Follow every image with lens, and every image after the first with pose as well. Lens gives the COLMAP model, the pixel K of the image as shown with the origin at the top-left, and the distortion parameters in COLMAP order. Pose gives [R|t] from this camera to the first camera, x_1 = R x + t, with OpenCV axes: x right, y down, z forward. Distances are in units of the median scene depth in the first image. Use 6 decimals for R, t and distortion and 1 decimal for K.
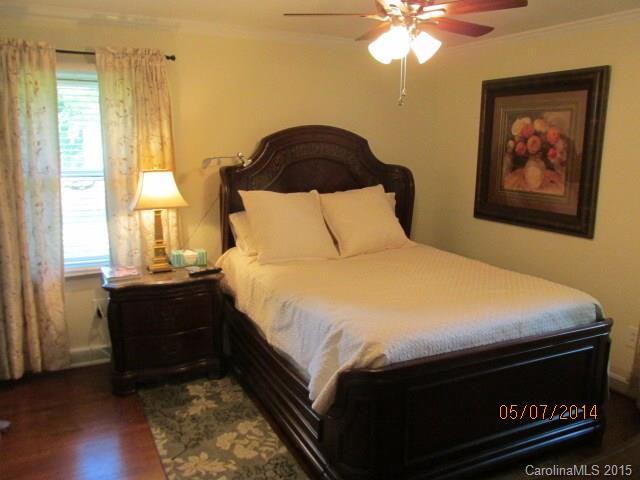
lens RADIAL K [[549.4, 0, 320.0], [0, 549.4, 240.0], [0, 0, 1]] dist [0.005718, 0.004808]
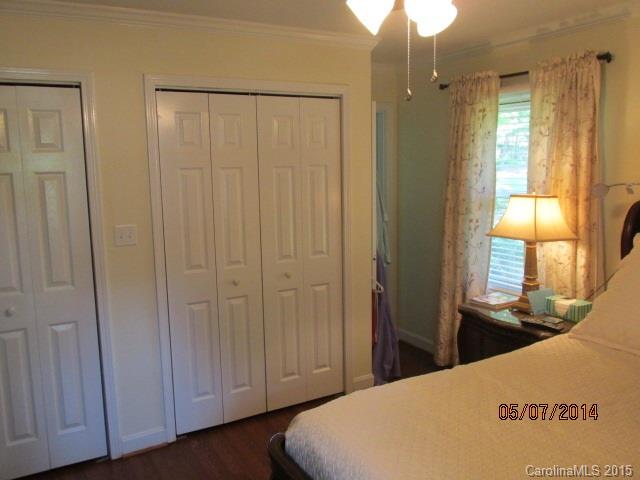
lens RADIAL K [[549.4, 0, 320.0], [0, 549.4, 240.0], [0, 0, 1]] dist [0.005718, 0.004808]
pose [[0.056027, 0.137062, -0.988977, 0.555442], [-0.154978, 0.979721, 0.127000, -0.117275], [0.986328, 0.146155, 0.076133, 0.610567]]
